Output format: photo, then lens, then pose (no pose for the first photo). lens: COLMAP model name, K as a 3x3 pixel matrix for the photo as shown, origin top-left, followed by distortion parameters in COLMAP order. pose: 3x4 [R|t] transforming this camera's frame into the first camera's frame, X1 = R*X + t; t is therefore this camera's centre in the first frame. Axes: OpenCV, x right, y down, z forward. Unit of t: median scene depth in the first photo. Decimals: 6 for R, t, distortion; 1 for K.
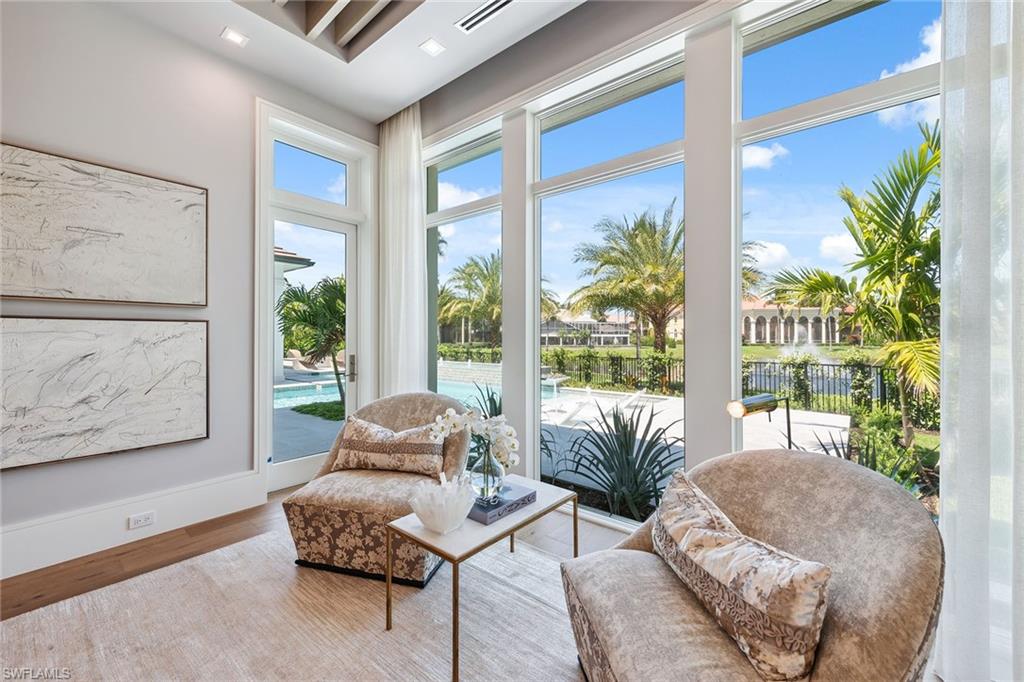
lens RADIAL K [[413.7, 0, 512.0], [0, 413.7, 333.2], [0, 0, 1]] dist [0.001010, 0.000002]
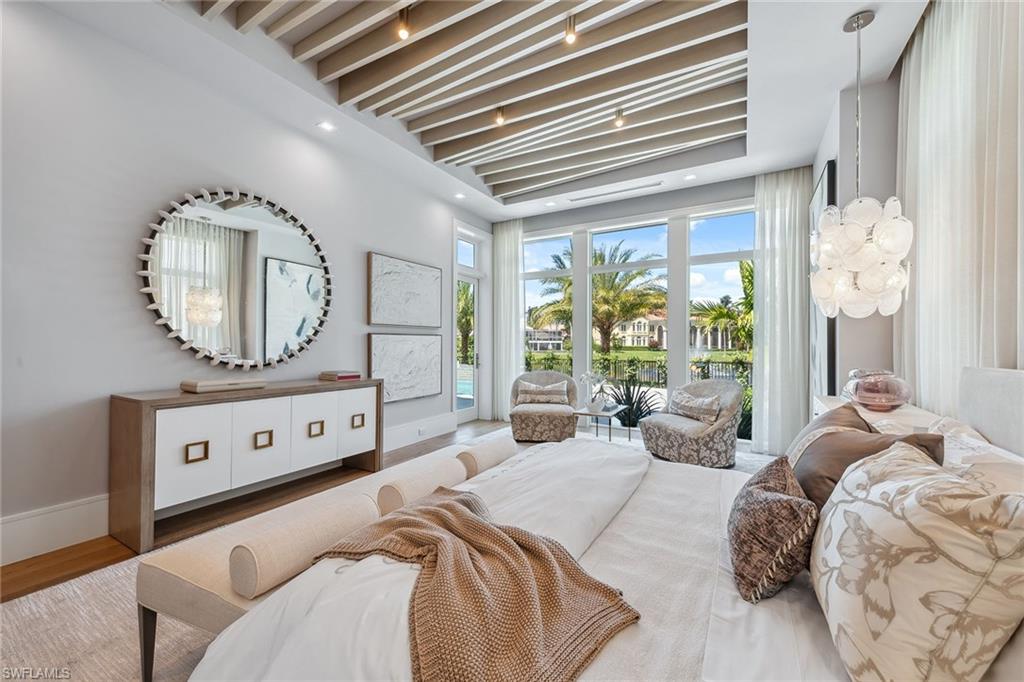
lens RADIAL K [[402.2, 0, 508.5], [0, 402.2, 342.9], [0, 0, 1]] dist [0.004551, 0.000008]
pose [[0.986795, 0.002710, 0.161954, -0.650196], [-0.004031, 0.999961, 0.007829, -0.007671], [-0.161927, -0.008379, 0.986767, -0.862651]]
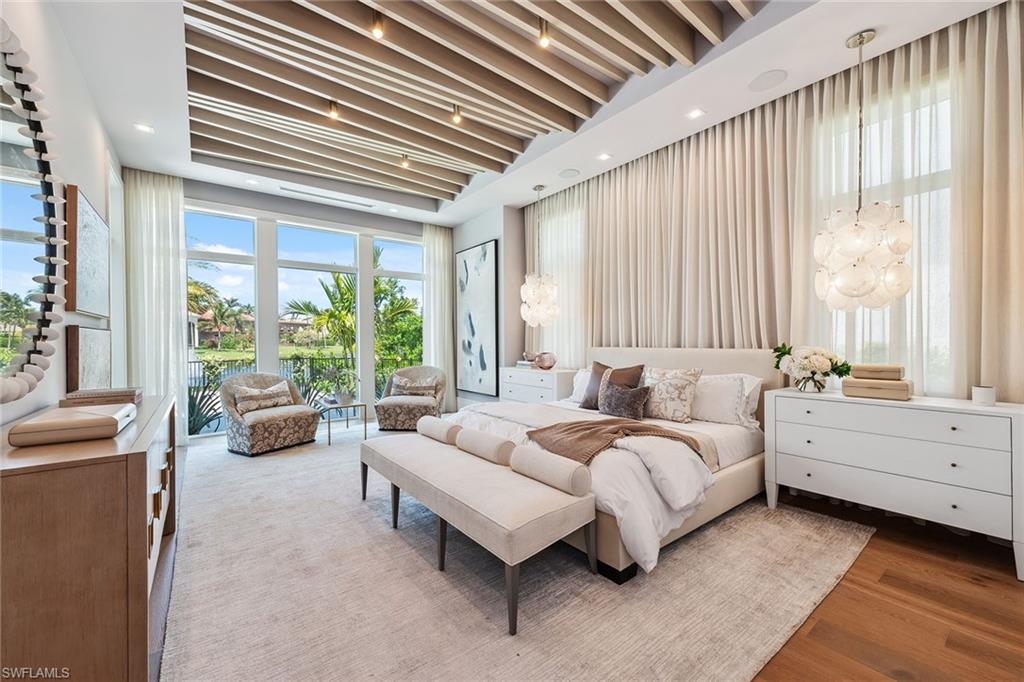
lens RADIAL K [[402.2, 0, 508.5], [0, 402.2, 342.9], [0, 0, 1]] dist [0.004551, 0.000008]
pose [[0.222597, -0.006630, 0.974888, -1.511855], [-0.007697, 0.999934, 0.008557, -0.006555], [-0.974880, -0.009408, 0.222531, -0.441309]]
